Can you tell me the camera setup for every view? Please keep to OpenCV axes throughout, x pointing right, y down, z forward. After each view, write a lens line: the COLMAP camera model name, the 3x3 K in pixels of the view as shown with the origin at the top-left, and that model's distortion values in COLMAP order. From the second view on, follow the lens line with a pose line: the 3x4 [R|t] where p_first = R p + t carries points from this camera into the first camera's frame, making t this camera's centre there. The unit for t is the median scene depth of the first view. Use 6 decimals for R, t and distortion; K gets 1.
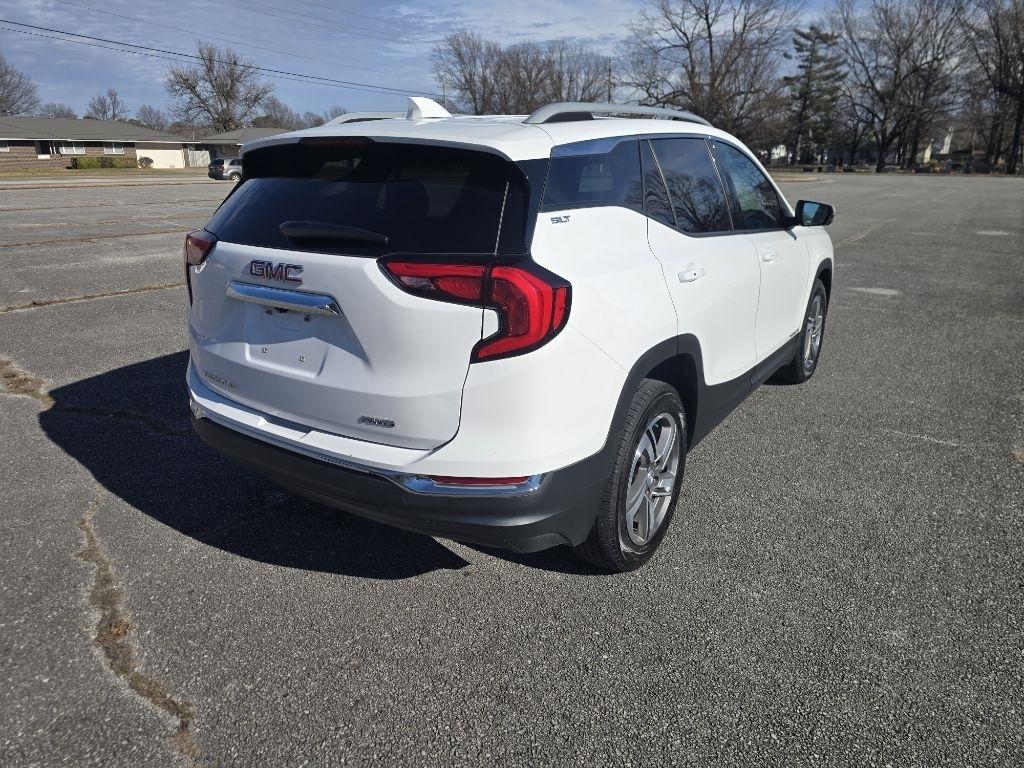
lens RADIAL K [[714.7, 0, 513.2], [0, 714.7, 347.1], [0, 0, 1]] dist [0.045895, -0.041717]
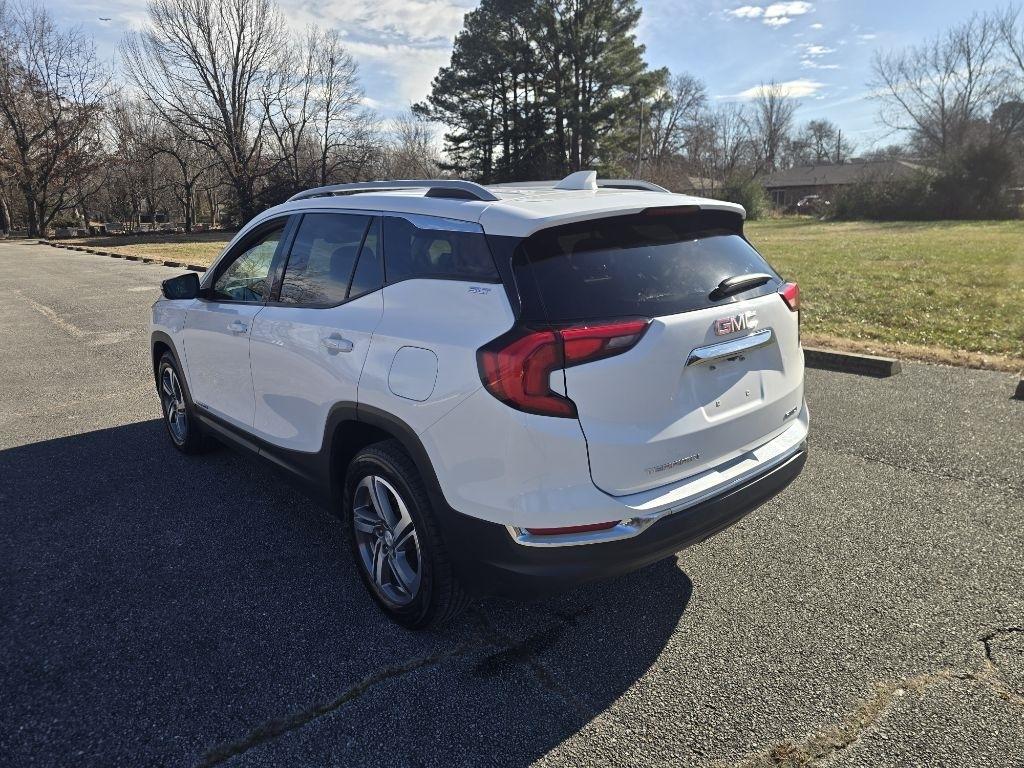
lens RADIAL K [[714.7, 0, 513.2], [0, 714.7, 347.1], [0, 0, 1]] dist [0.045895, -0.041717]
pose [[0.243014, -0.195319, 0.950155, -0.108262], [0.277149, 0.952668, 0.124951, -0.022387], [-0.929587, 0.232970, 0.285644, 0.074038]]
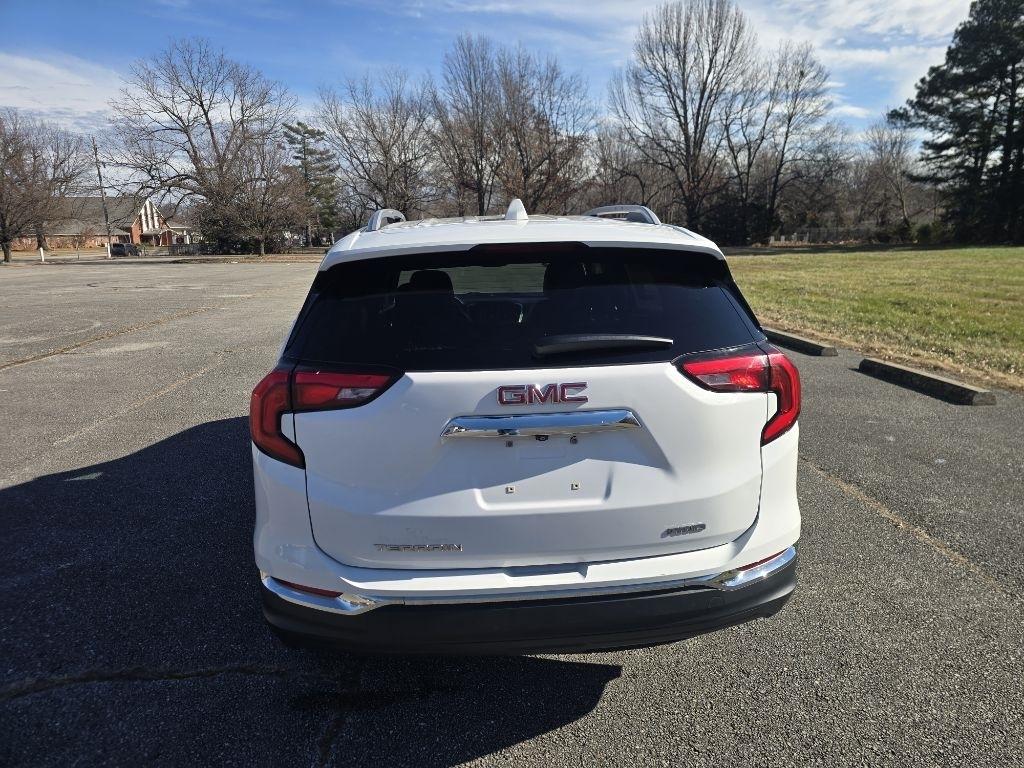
lens RADIAL K [[705.5, 0, 509.8], [0, 705.5, 352.2], [0, 0, 1]] dist [0.046257, -0.054433]
pose [[0.767090, -0.120407, 0.630139, -0.065578], [0.182263, 0.982658, -0.034108, -0.009791], [-0.615104, 0.141015, 0.775733, 0.025801]]
